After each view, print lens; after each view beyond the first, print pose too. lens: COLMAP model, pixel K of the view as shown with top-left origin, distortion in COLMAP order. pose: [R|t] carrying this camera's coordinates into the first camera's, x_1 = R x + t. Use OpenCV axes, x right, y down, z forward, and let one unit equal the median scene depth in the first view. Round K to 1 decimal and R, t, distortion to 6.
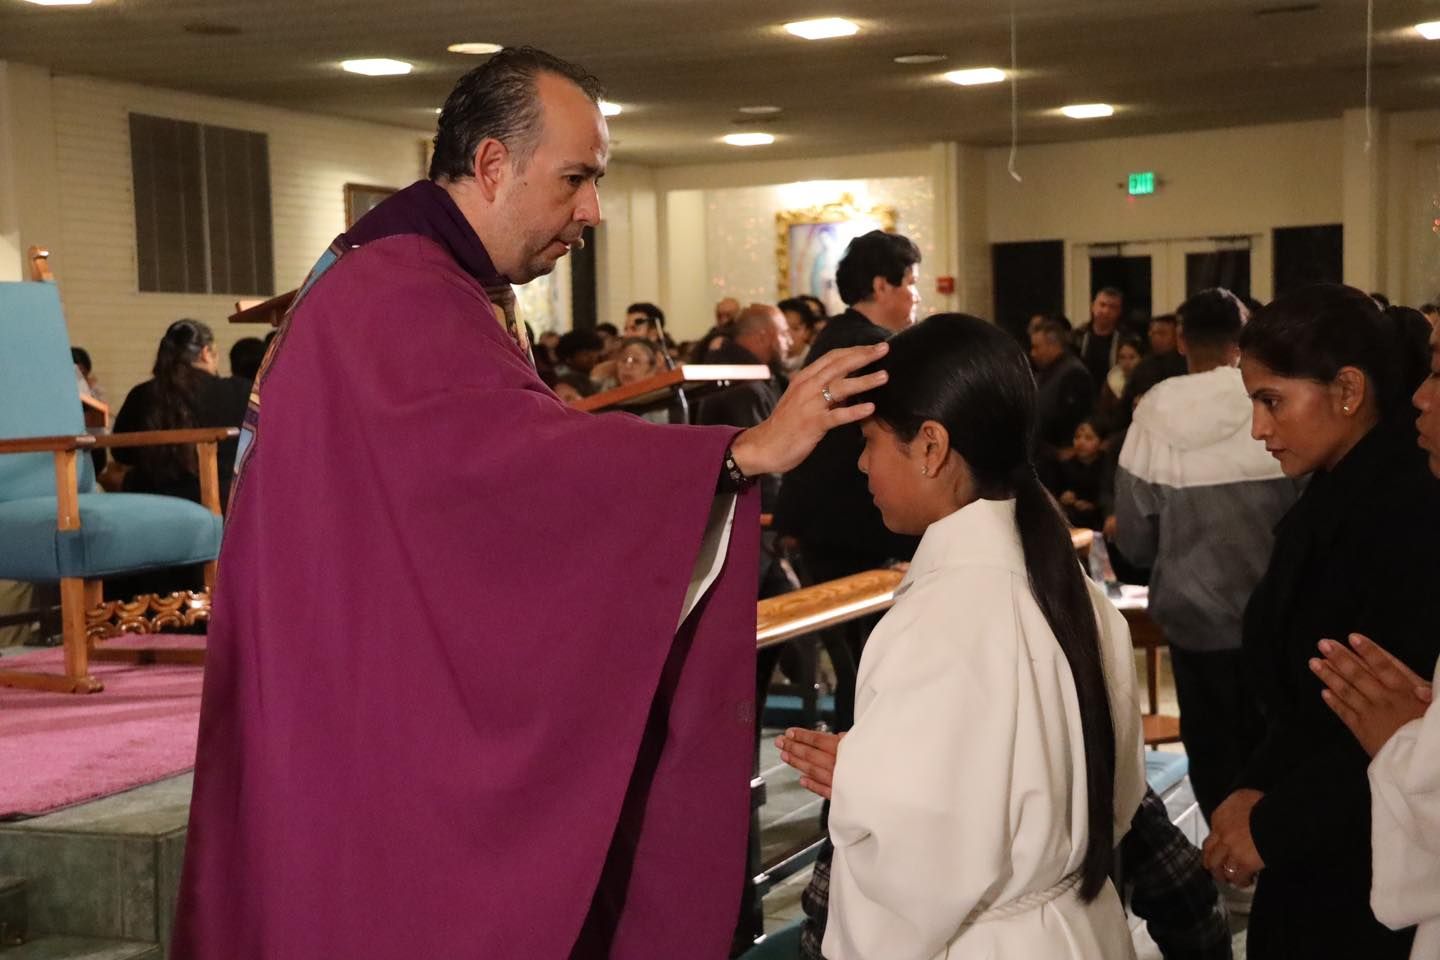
lens RADIAL K [[2046.1, 0, 720.0], [0, 2046.1, 480.0], [0, 0, 1]] dist [0.147287, 0.107433]
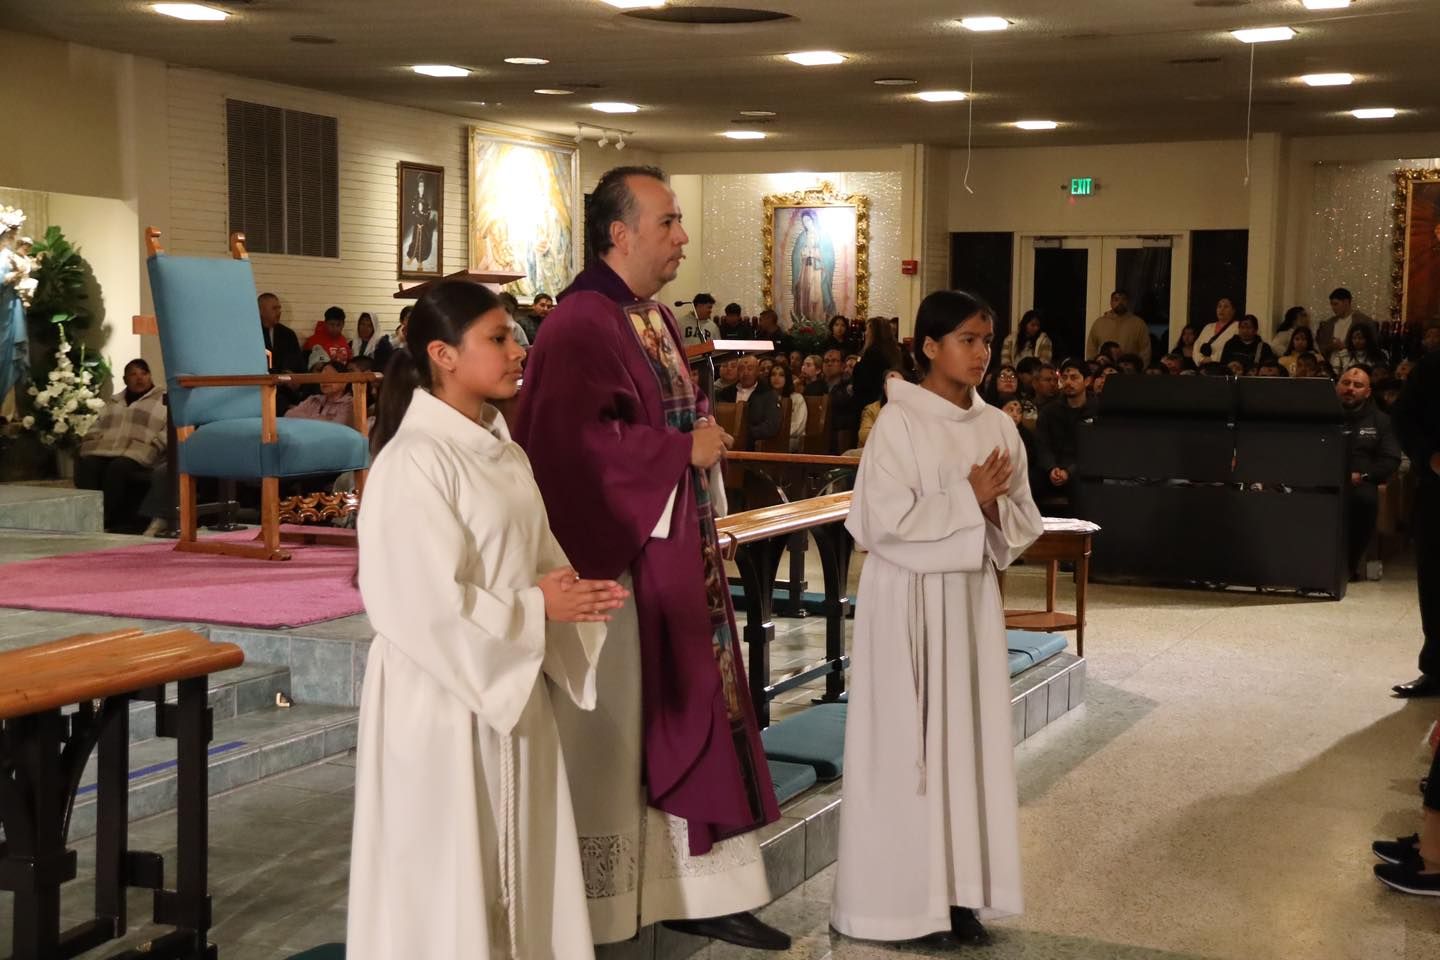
lens RADIAL K [[2046.1, 0, 720.0], [0, 2046.1, 480.0], [0, 0, 1]] dist [0.147287, 0.107433]
pose [[0.999109, 0.036625, 0.020970, -0.019217], [-0.037085, 0.999070, 0.021974, 0.003535], [-0.020146, -0.022732, 0.999539, -0.178819]]
